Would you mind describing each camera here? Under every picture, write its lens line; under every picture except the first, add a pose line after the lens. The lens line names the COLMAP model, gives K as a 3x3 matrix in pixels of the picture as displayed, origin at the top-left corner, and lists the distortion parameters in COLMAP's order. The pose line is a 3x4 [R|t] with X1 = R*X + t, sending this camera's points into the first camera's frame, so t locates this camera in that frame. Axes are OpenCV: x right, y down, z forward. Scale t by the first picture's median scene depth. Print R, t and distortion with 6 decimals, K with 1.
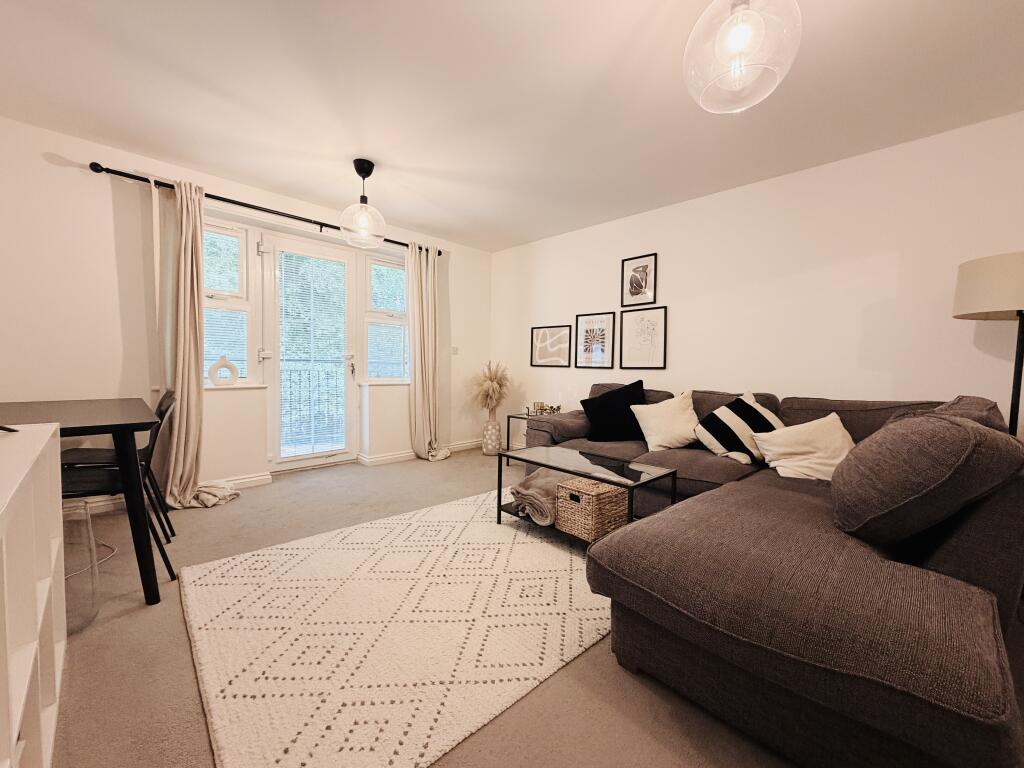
lens RADIAL K [[407.0, 0, 512.0], [0, 407.0, 384.0], [0, 0, 1]] dist [-0.000893, -0.000146]
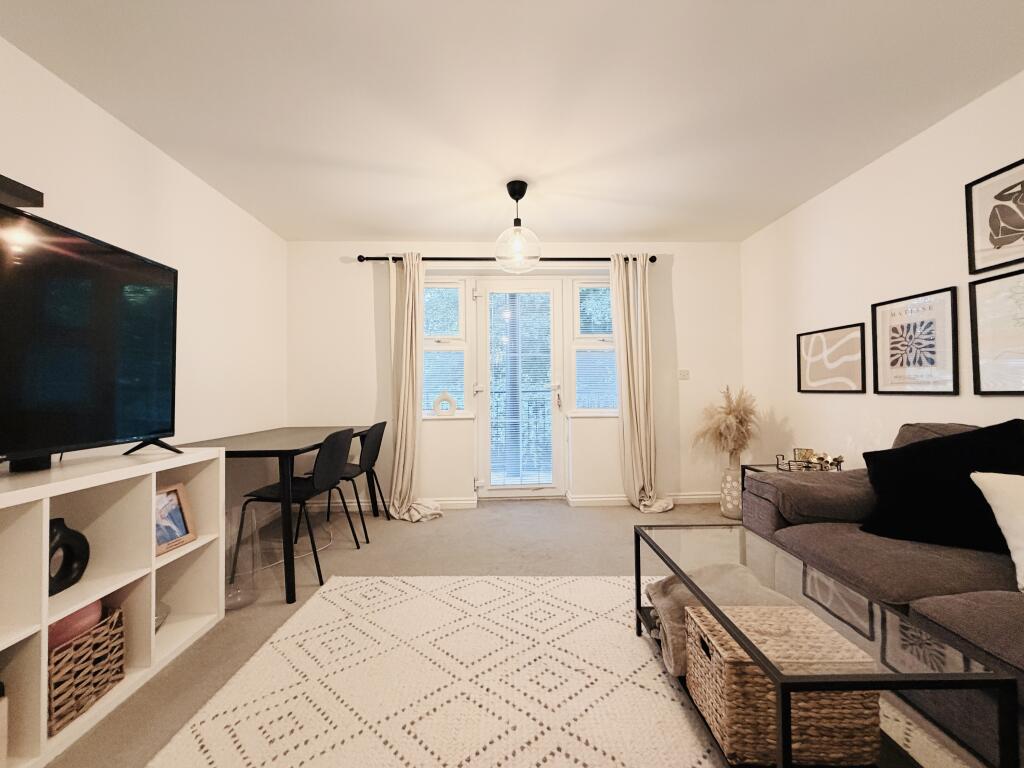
lens RADIAL K [[407.0, 0, 512.0], [0, 407.0, 384.0], [0, 0, 1]] dist [-0.000893, -0.000146]
pose [[0.730857, -0.036505, -0.681554, 0.213580], [-0.008595, 0.997997, -0.062671, -0.015758], [0.682477, 0.051661, 0.729079, 0.266312]]
